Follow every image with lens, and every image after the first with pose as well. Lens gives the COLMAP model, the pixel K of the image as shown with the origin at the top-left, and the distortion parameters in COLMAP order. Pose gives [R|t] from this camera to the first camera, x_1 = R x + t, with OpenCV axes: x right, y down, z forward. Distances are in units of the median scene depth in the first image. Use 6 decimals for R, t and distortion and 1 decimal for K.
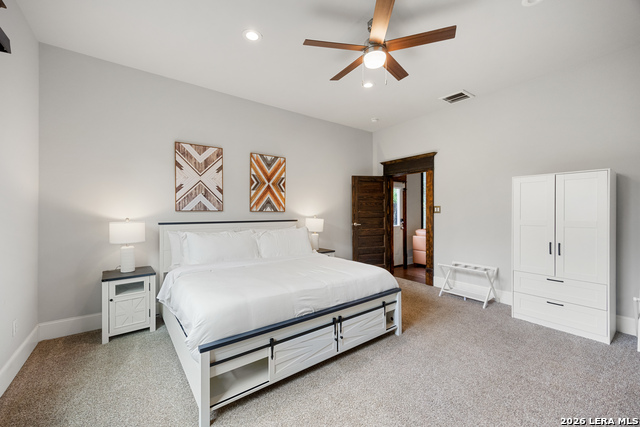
lens RADIAL K [[255.8, 0, 319.7], [0, 255.8, 212.7], [0, 0, 1]] dist [0.008687, -0.000165]
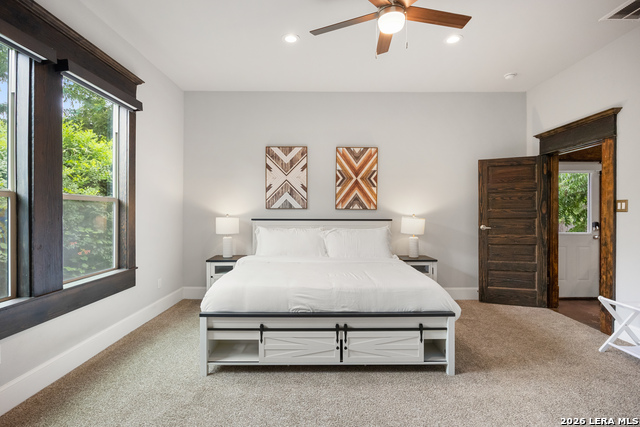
lens RADIAL K [[310.7, 0, 319.4], [0, 310.7, 213.1], [0, 0, 1]] dist [-0.006769, -0.001708]
pose [[0.806106, 0.006458, -0.591736, 0.398135], [-0.005521, 0.999979, 0.003392, 0.006793], [0.591745, 0.000533, 0.806125, 0.042209]]
